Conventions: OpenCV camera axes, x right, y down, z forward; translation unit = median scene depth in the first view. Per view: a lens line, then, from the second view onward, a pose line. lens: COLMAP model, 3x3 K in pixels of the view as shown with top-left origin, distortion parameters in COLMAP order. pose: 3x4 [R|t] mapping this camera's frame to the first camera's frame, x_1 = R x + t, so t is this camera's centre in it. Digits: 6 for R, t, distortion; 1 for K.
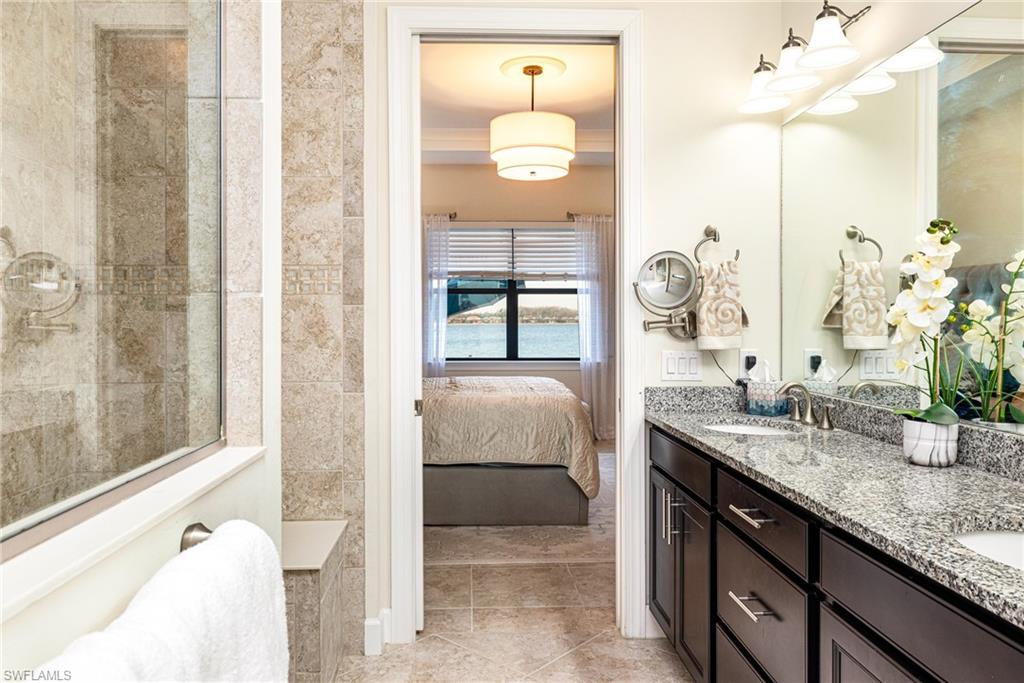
lens RADIAL K [[729.4, 0, 512.0], [0, 729.4, 341.5], [0, 0, 1]] dist [-0.000679, -0.000146]
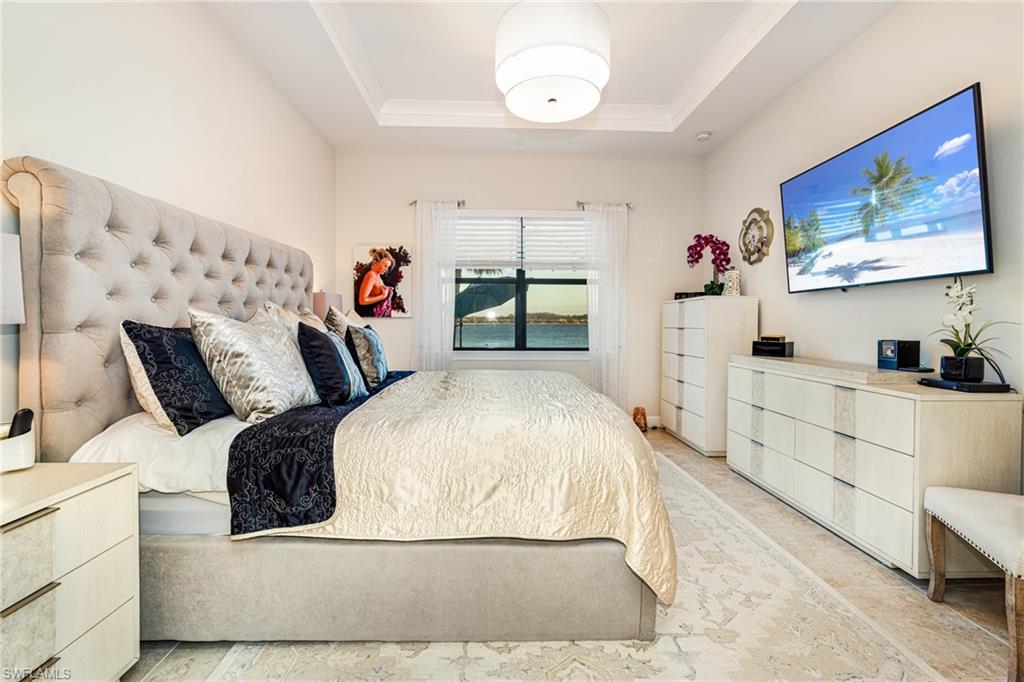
lens RADIAL K [[450.7, 0, 506.9], [0, 450.7, 333.0], [0, 0, 1]] dist [-0.000808, -0.000054]
pose [[0.999710, 0.004677, -0.023634, -0.006581], [-0.004839, 0.999965, -0.006794, 0.009835], [0.023601, 0.006906, 0.999698, 0.637863]]
